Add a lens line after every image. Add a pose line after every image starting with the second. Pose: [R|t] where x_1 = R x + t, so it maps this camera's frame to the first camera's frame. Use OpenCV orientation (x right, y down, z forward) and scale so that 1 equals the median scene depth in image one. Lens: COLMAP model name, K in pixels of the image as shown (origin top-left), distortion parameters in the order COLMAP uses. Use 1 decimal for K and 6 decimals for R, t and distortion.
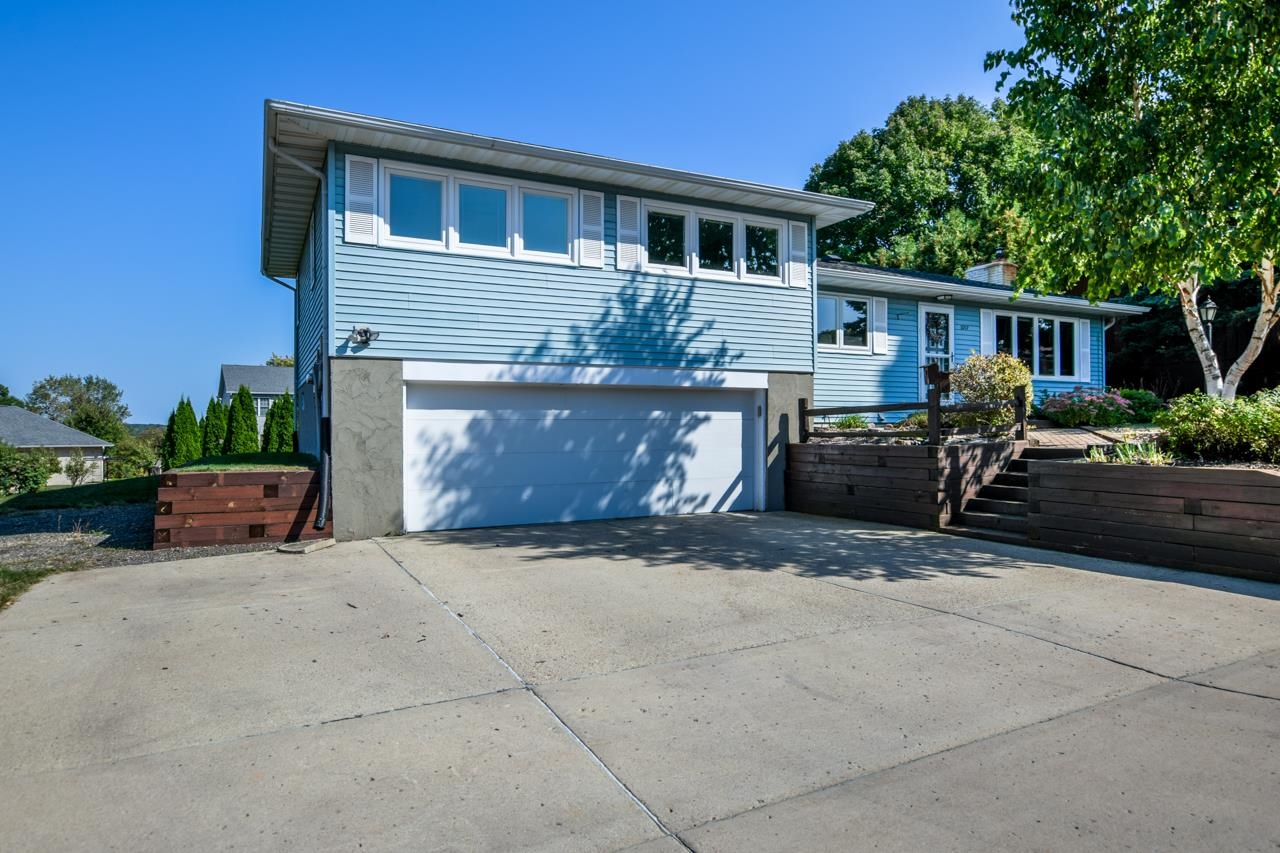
lens RADIAL K [[740.5, 0, 640.0], [0, 740.5, 426.5], [0, 0, 1]] dist [-0.021058, 0.000459]
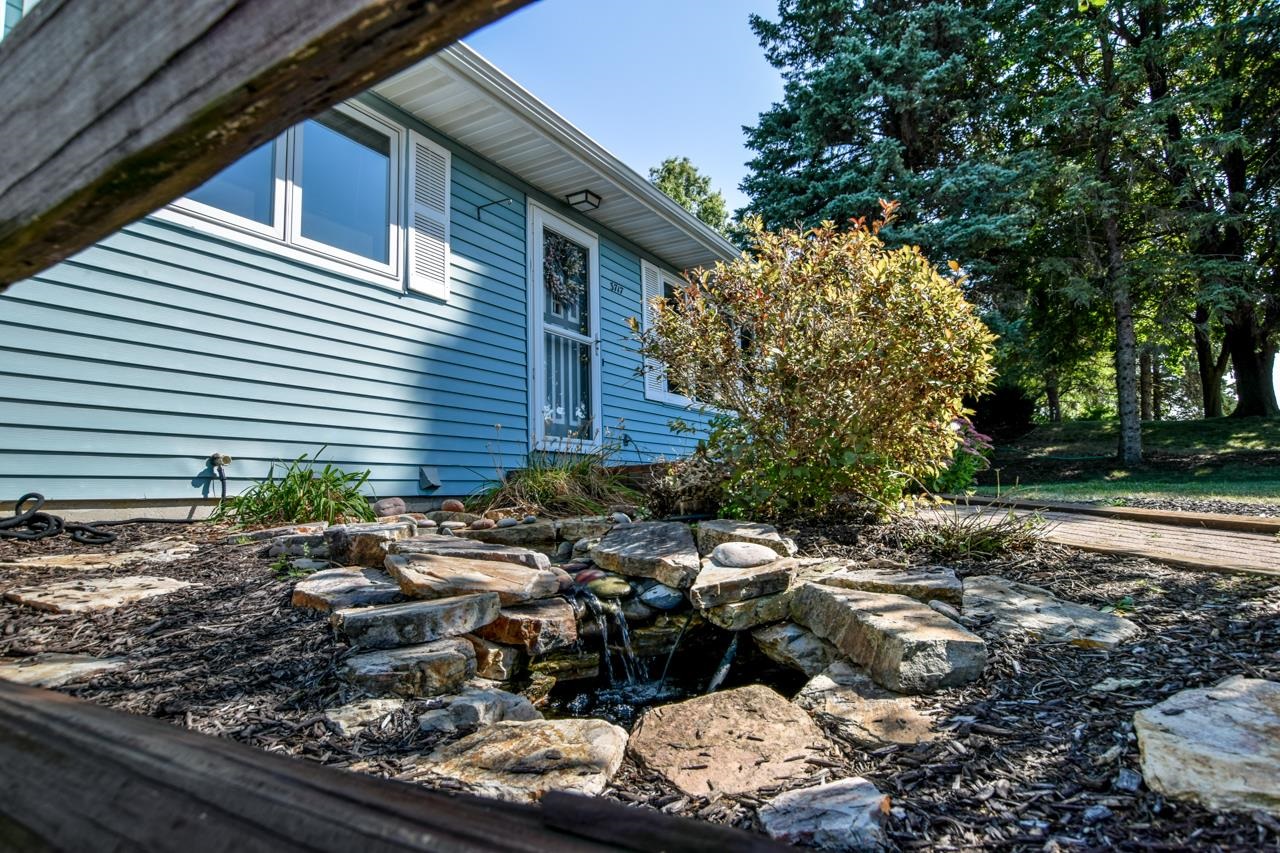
lens RADIAL K [[695.1, 0, 640.0], [0, 695.1, 426.5], [0, 0, 1]] dist [-0.000528, -0.000025]
pose [[0.843500, 0.040034, 0.535635, 0.306240], [0.012334, 0.995512, -0.093829, -0.007217], [-0.536987, 0.085751, 0.839221, 0.877381]]
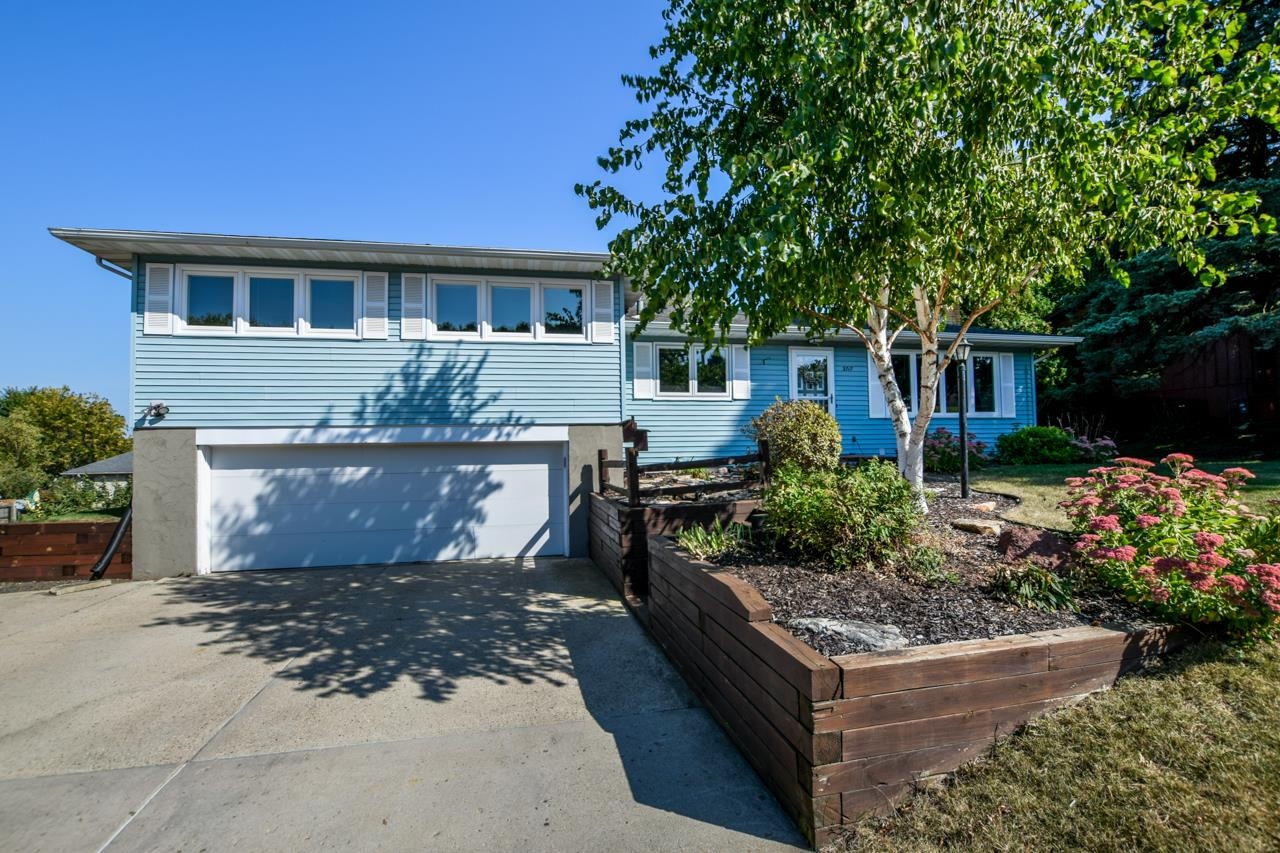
lens RADIAL K [[581.2, 0, 640.0], [0, 581.2, 426.5], [0, 0, 1]] dist [-0.032698, 0.004342]
pose [[0.968500, -0.020006, -0.248207, 0.502834], [0.011594, 0.999309, -0.035304, -0.043591], [0.248742, 0.031315, 0.968063, 0.237494]]
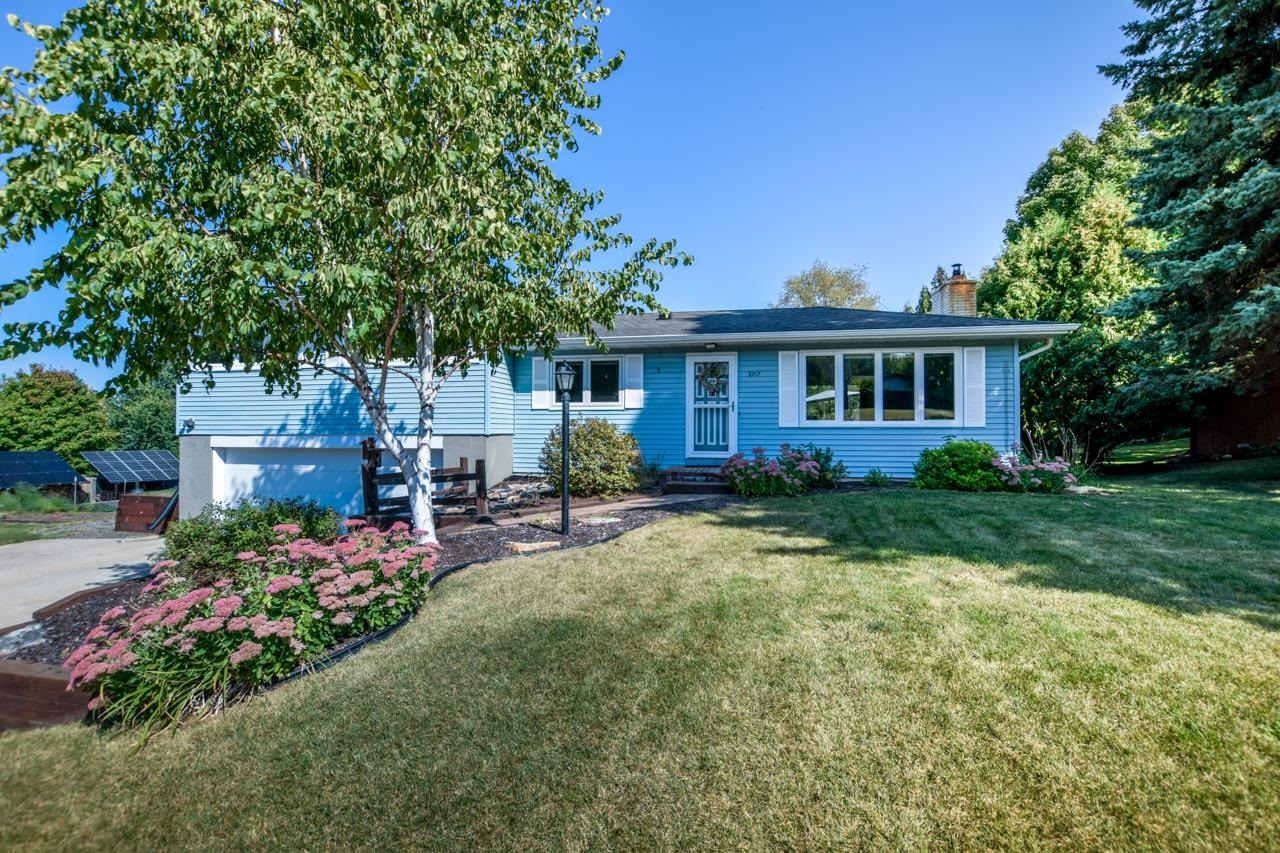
lens RADIAL K [[581.2, 0, 640.0], [0, 581.2, 426.5], [0, 0, 1]] dist [-0.032698, 0.004342]
pose [[0.794148, -0.003916, -0.607712, 1.078839], [-0.002008, 0.999957, -0.009066, -0.084505], [0.607721, 0.008420, 0.794106, 0.455777]]
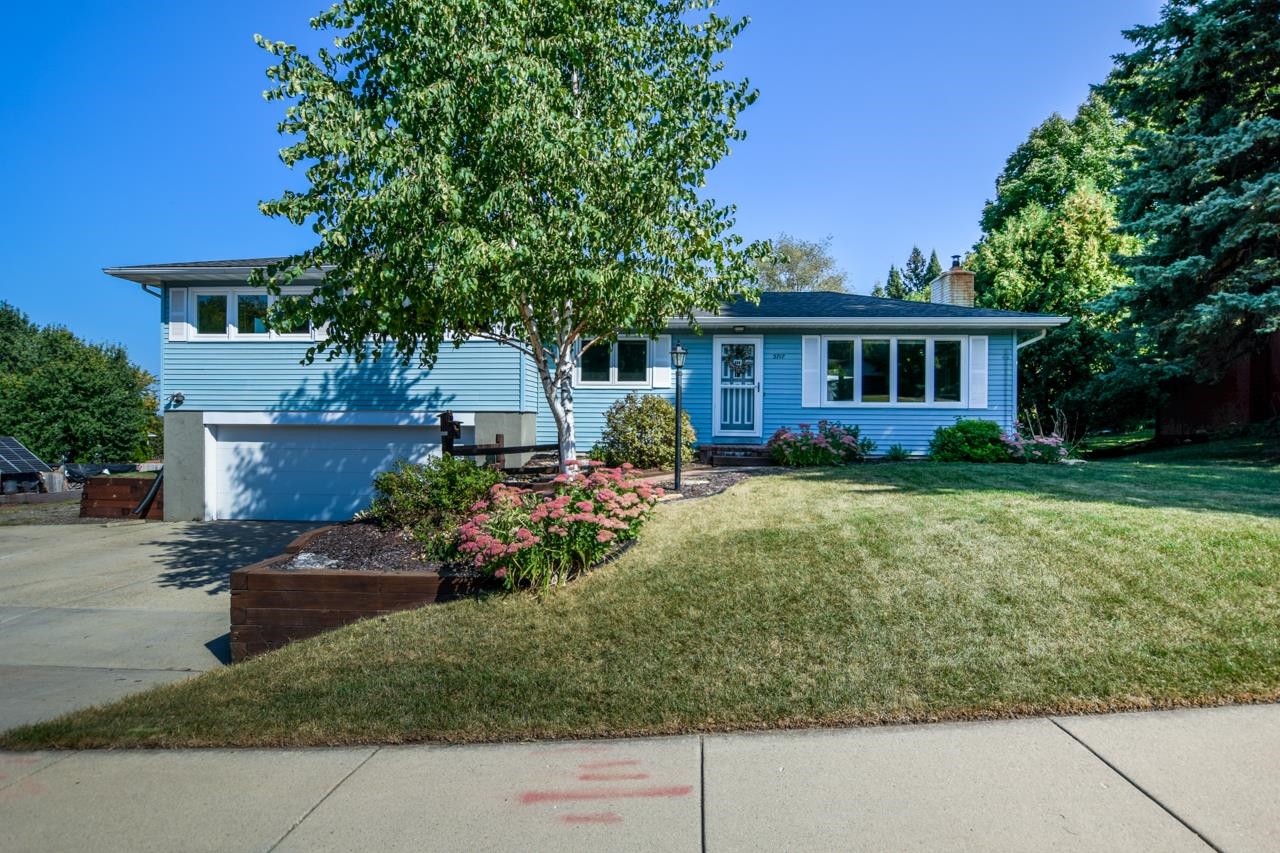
lens RADIAL K [[688.2, 0, 640.0], [0, 688.2, 426.5], [0, 0, 1]] dist [-0.018218, -0.000556]
pose [[0.865357, 0.009347, -0.501069, 1.032486], [-0.009177, 0.999954, 0.002805, -0.058453], [0.501072, 0.002171, 0.865403, 0.161528]]
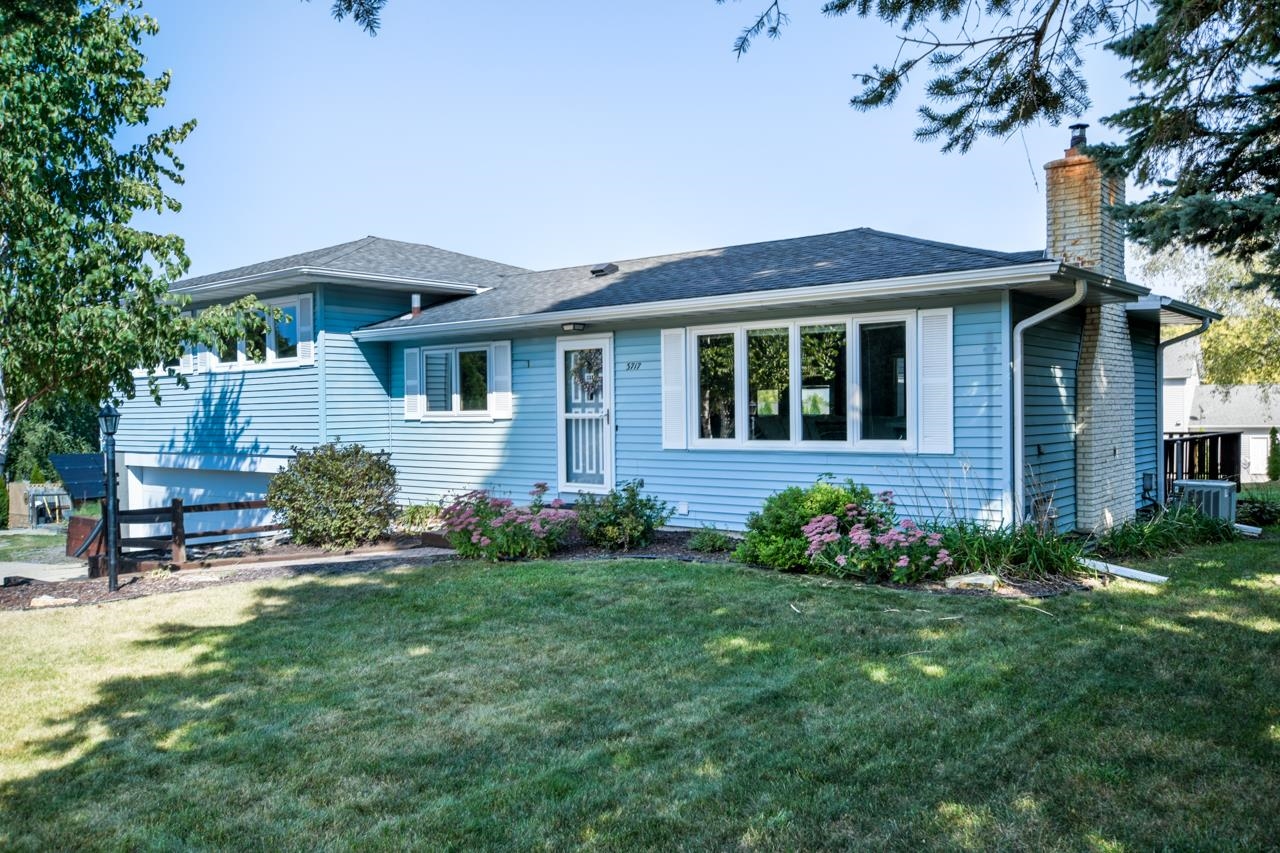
lens RADIAL K [[993.1, 0, 640.0], [0, 993.1, 426.5], [0, 0, 1]] dist [0.034867, 0.003400]
pose [[0.411131, 0.011467, -0.911504, 1.656844], [0.013750, 0.999729, 0.018779, -0.139476], [0.911473, -0.020253, 0.410862, 0.933144]]
